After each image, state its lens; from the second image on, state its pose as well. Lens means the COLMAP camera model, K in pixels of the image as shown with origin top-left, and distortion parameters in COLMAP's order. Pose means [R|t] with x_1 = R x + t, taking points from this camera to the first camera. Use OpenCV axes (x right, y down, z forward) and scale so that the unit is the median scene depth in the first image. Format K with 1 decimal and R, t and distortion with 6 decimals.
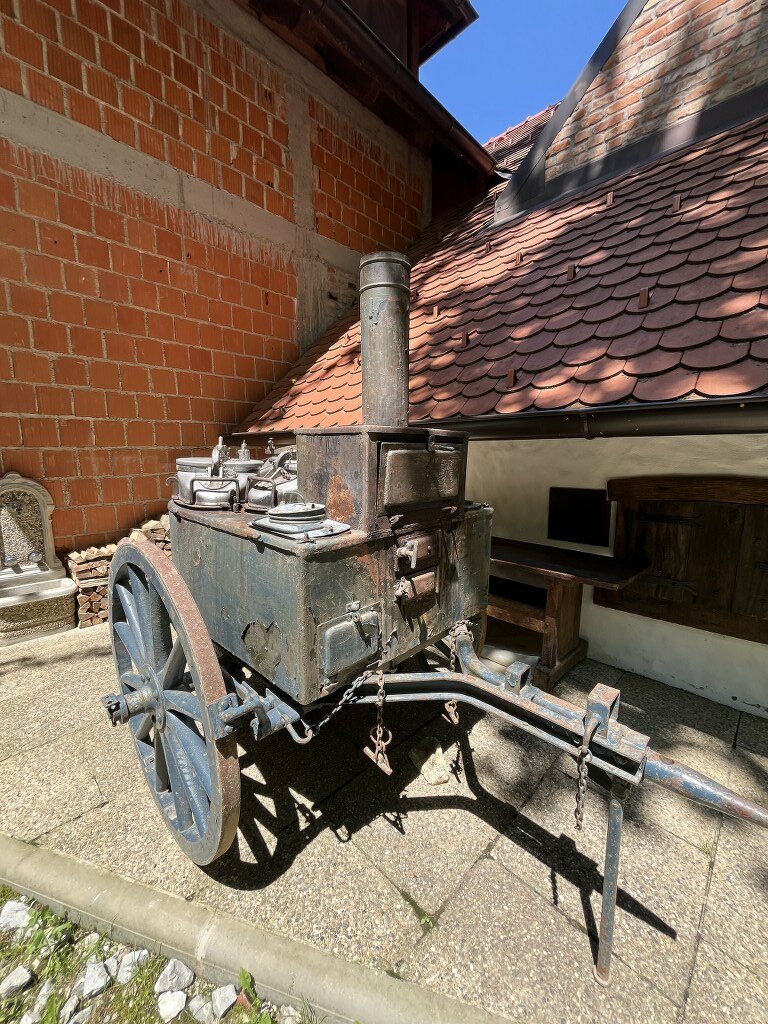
lens RADIAL K [[409.5, 0, 381.1], [0, 409.5, 514.1], [0, 0, 1]] dist [-0.000583, -0.000079]
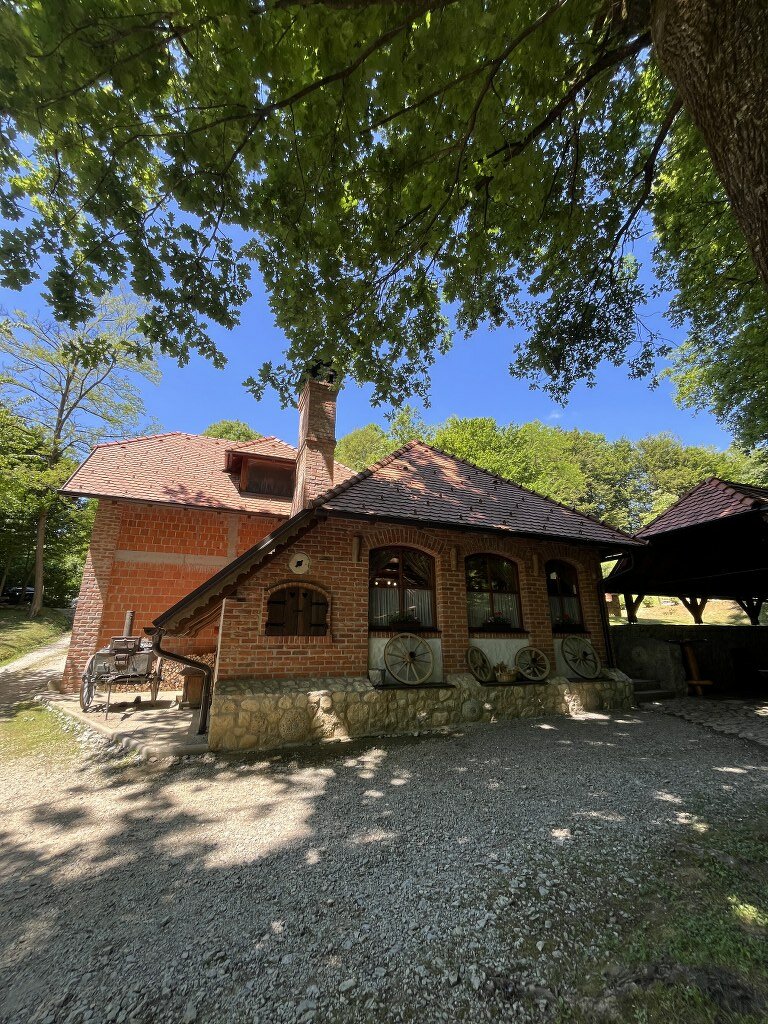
lens RADIAL K [[409.5, 0, 381.1], [0, 409.5, 514.1], [0, 0, 1]] dist [-0.000583, -0.000079]
pose [[0.908619, -0.127734, -0.397612, 2.489774], [-0.057689, 0.904561, -0.422423, 0.203992], [0.413622, 0.406759, 0.814533, -1.280139]]
